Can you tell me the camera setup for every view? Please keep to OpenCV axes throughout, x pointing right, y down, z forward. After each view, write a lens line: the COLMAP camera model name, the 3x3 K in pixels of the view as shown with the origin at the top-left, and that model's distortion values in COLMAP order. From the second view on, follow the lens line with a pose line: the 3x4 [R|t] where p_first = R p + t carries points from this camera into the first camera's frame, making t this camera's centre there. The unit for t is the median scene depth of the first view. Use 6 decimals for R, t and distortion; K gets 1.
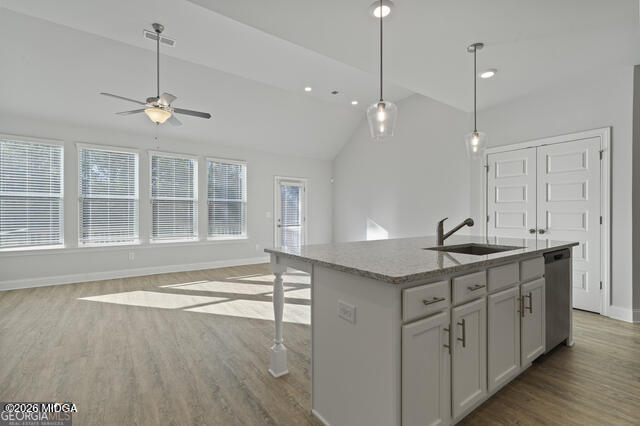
lens RADIAL K [[282.9, 0, 314.9], [0, 282.9, 215.0], [0, 0, 1]] dist [0.008222, 0.000066]
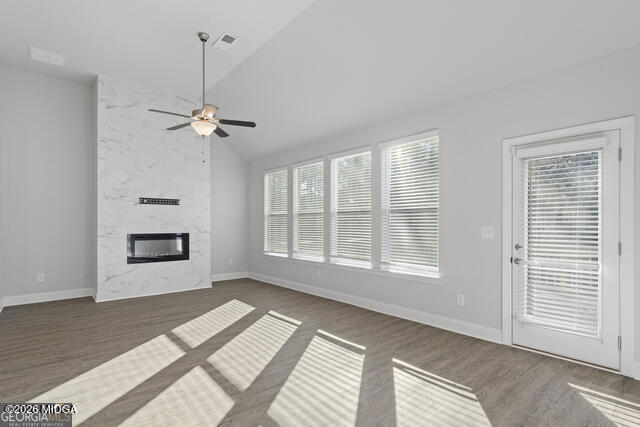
lens RADIAL K [[317.4, 0, 320.5], [0, 317.4, 223.6], [0, 0, 1]] dist [-0.003912, -0.000315]
pose [[0.104889, -0.003623, -0.994477, 0.392943], [-0.000571, 0.999993, -0.003703, -0.016079], [0.994484, 0.000956, 0.104887, 0.895425]]
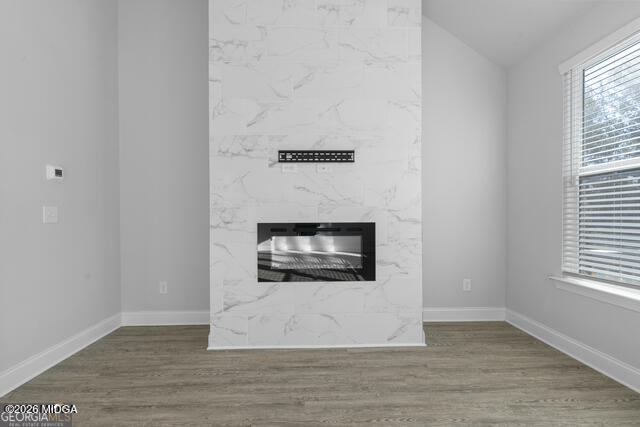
lens RADIAL K [[310.1, 0, 317.1], [0, 310.1, 215.9], [0, 0, 1]] dist [-0.003797, 0.000025]
pose [[-0.543827, 0.009161, -0.839148, -0.300715], [0.003119, 0.999956, 0.008895, -0.002173], [0.839192, 0.002220, -0.543831, 0.745029]]
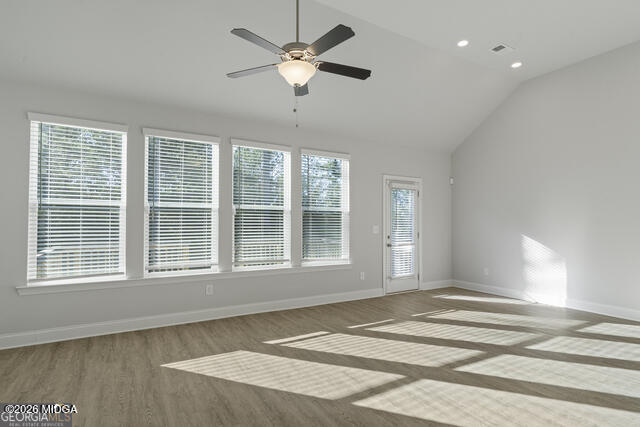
lens RADIAL K [[333.2, 0, 319.4], [0, 333.2, 219.4], [0, 0, 1]] dist [0.005216, 0.001080]
pose [[0.996817, 0.001025, -0.079712, -0.309812], [-0.002212, 0.999888, -0.014796, -0.017241], [0.079688, 0.014925, 0.996708, 0.203037]]
